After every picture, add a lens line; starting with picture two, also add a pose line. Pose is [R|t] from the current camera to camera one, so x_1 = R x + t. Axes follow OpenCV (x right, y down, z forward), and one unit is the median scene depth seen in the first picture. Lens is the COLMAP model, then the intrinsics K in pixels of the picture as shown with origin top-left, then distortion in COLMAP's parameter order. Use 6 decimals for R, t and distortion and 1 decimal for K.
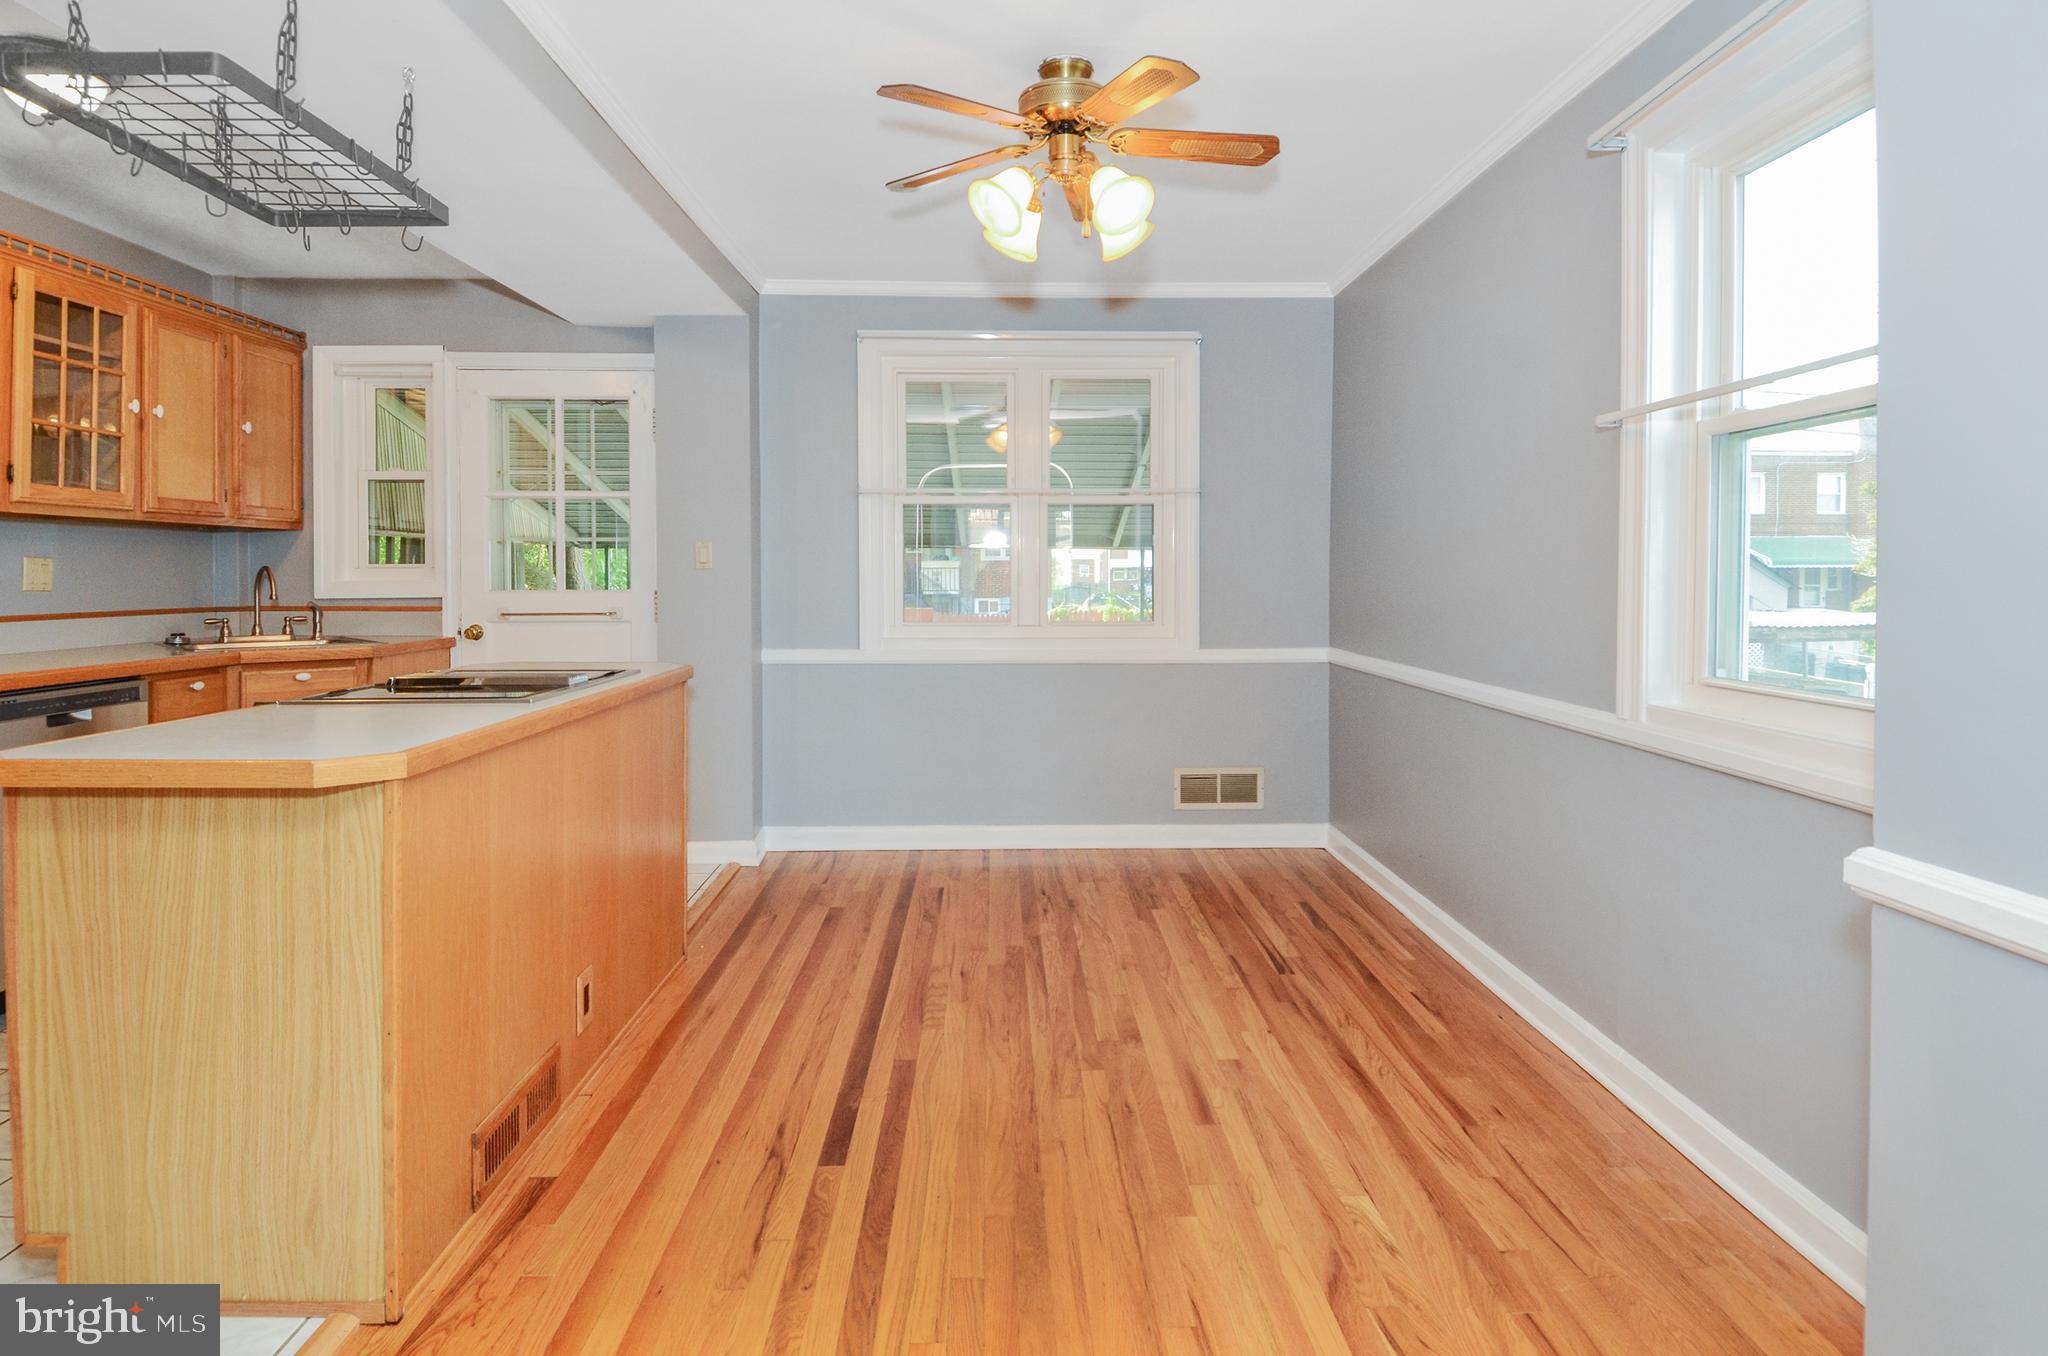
lens RADIAL K [[1113.6, 0, 1019.7], [0, 1113.6, 595.7], [0, 0, 1]] dist [0.029881, -0.030579]
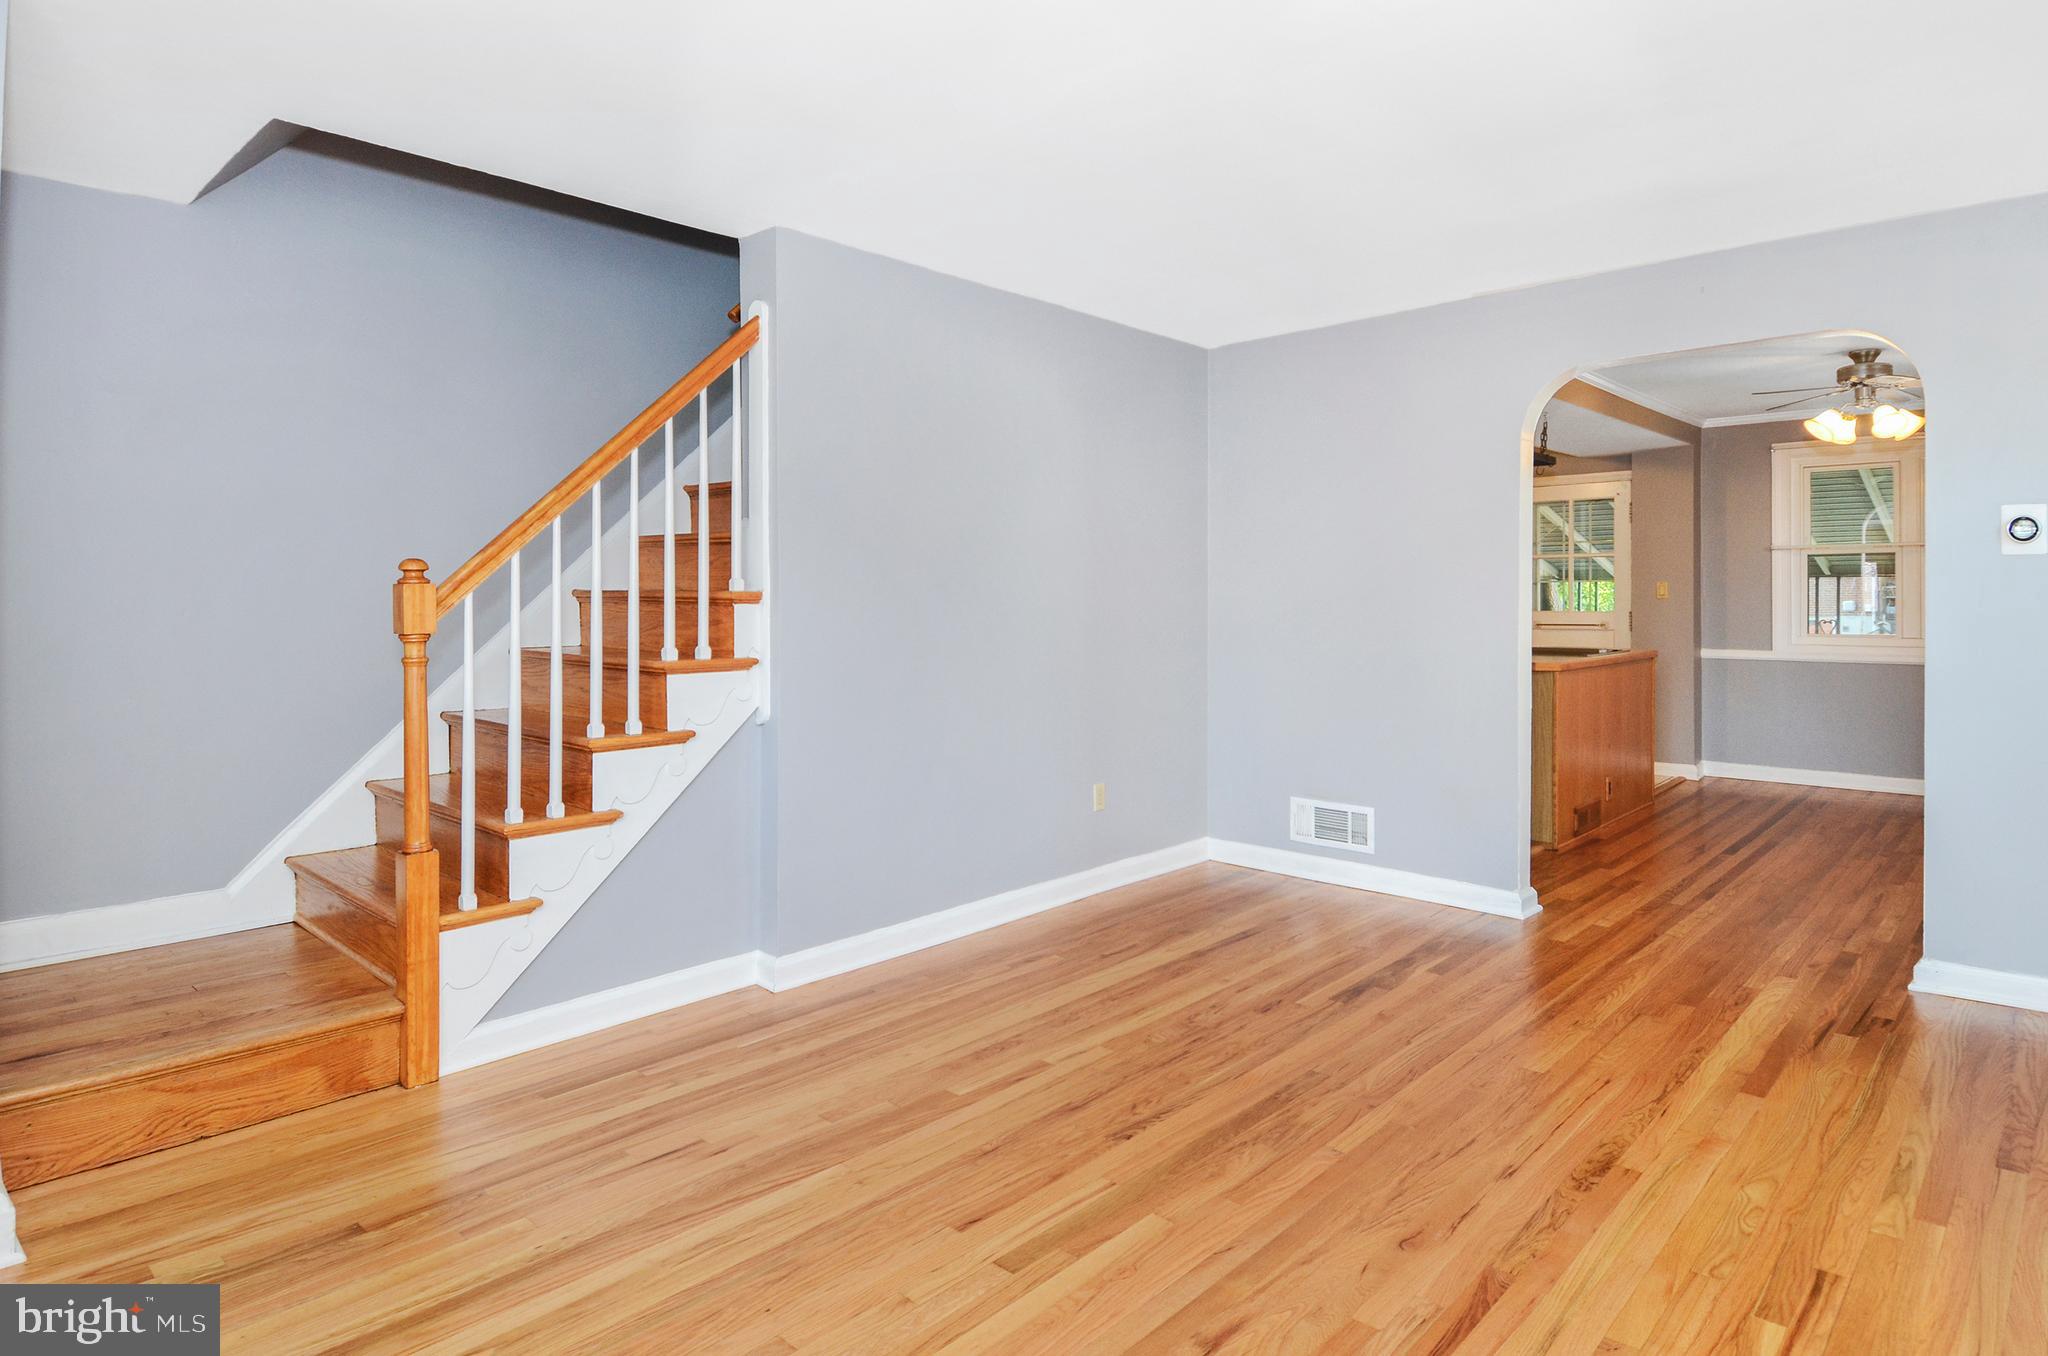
lens RADIAL K [[1113.6, 0, 997.5], [0, 1113.6, 606.2], [0, 0, 1]] dist [0.029881, -0.030579]
pose [[0.698881, 0.002777, -0.715233, 0.335575], [-0.010263, 0.999928, -0.006147, 0.010276], [0.715165, 0.011636, 0.698859, -1.327972]]
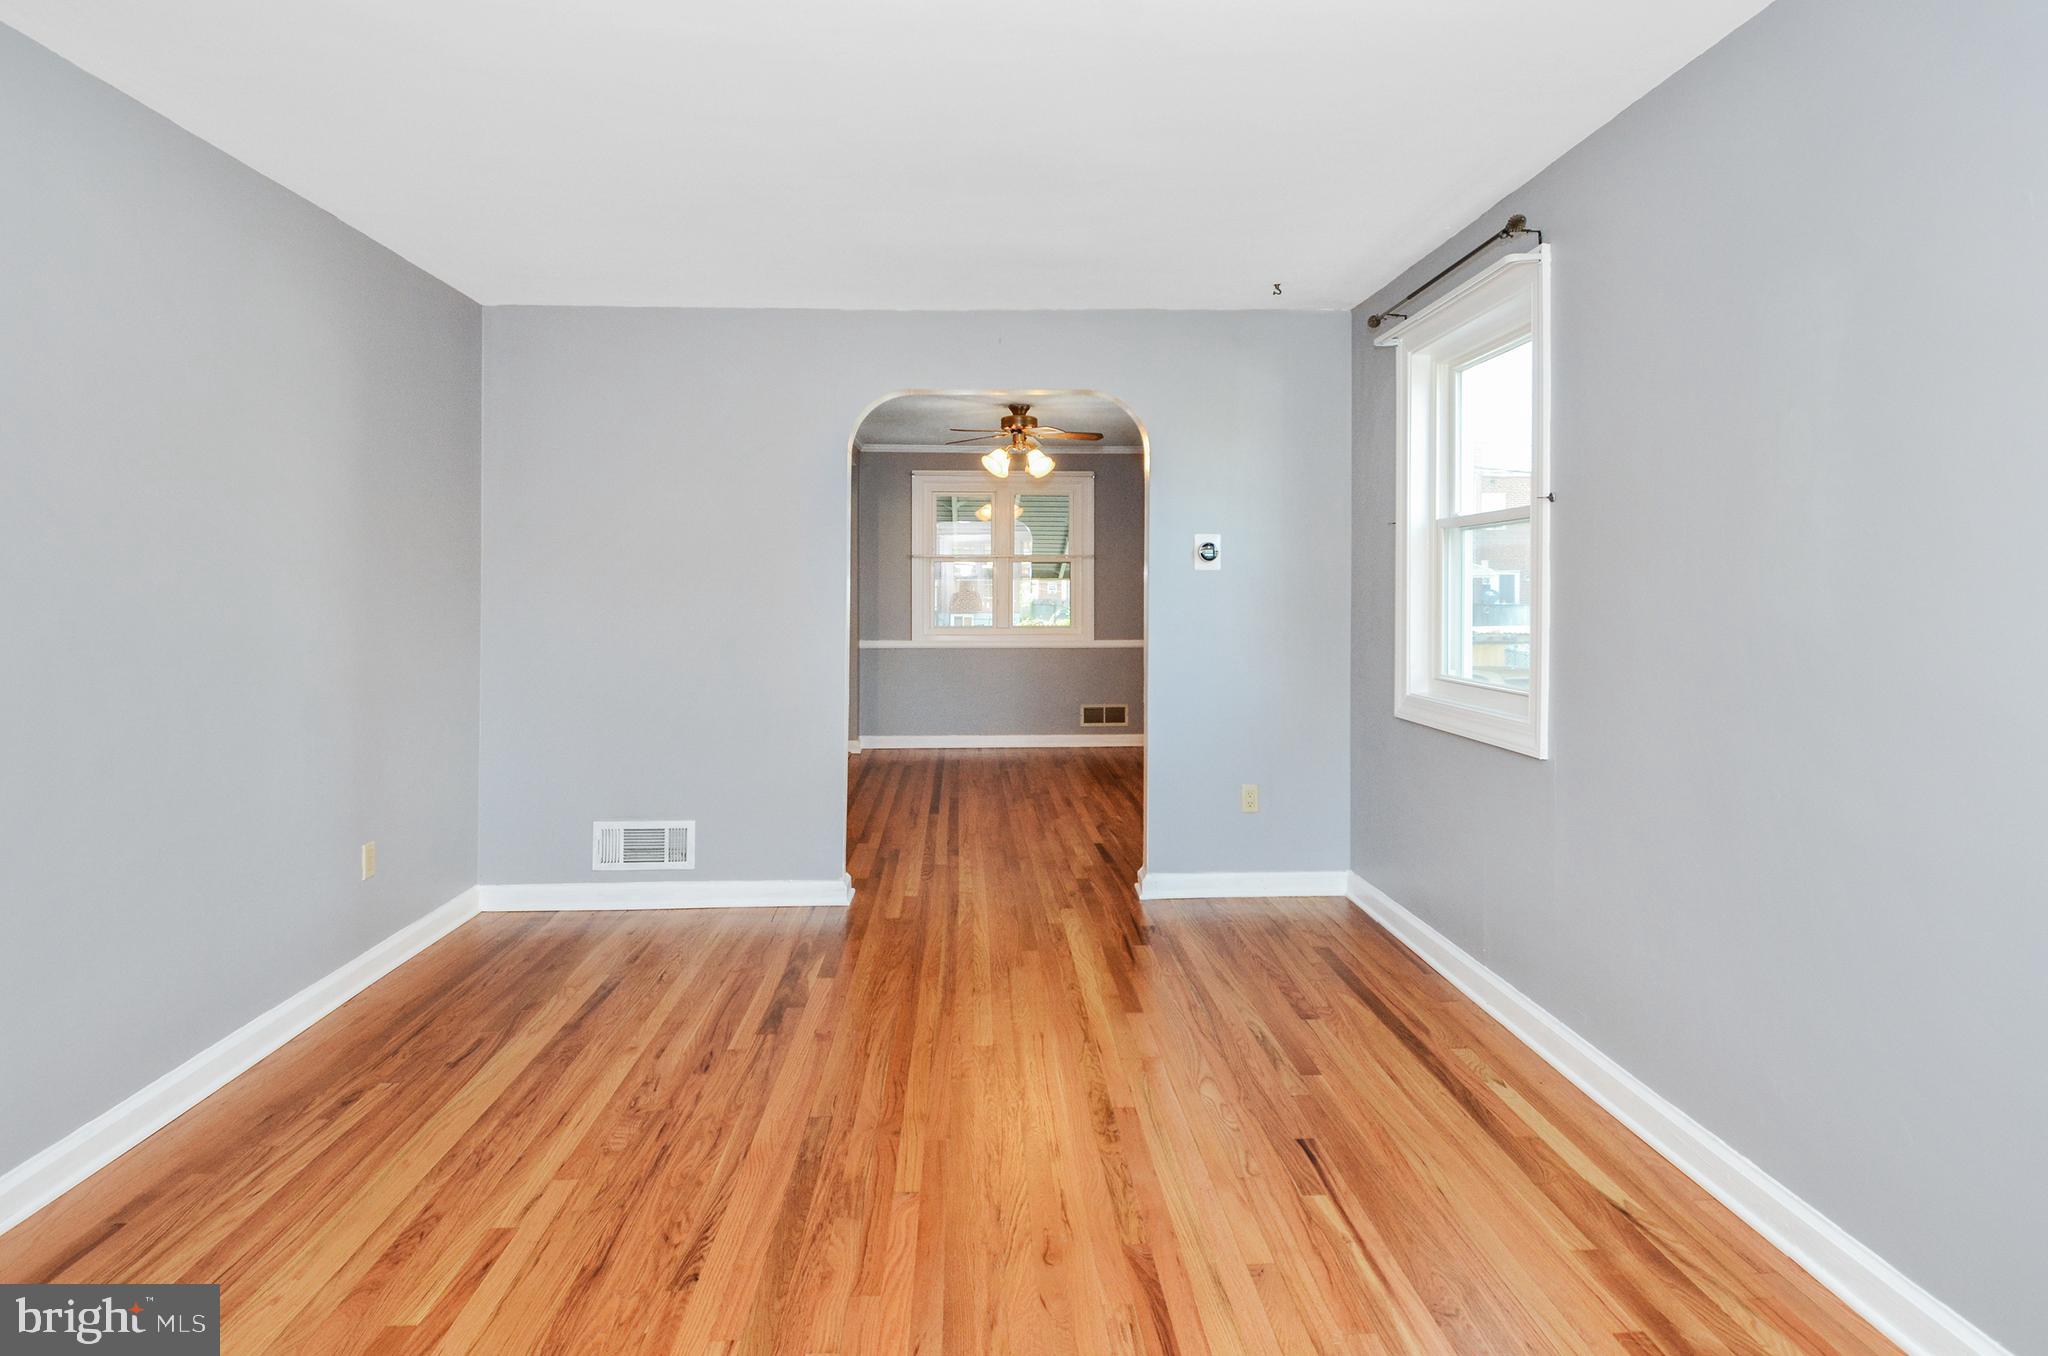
lens RADIAL K [[1113.6, 0, 1007.9], [0, 1113.6, 579.7], [0, 0, 1]] dist [0.029881, -0.030579]
pose [[0.999880, -0.000357, 0.015511, -0.019203], [0.000812, 0.999569, -0.029343, 0.001401], [-0.015493, 0.029352, 0.999449, -1.358086]]
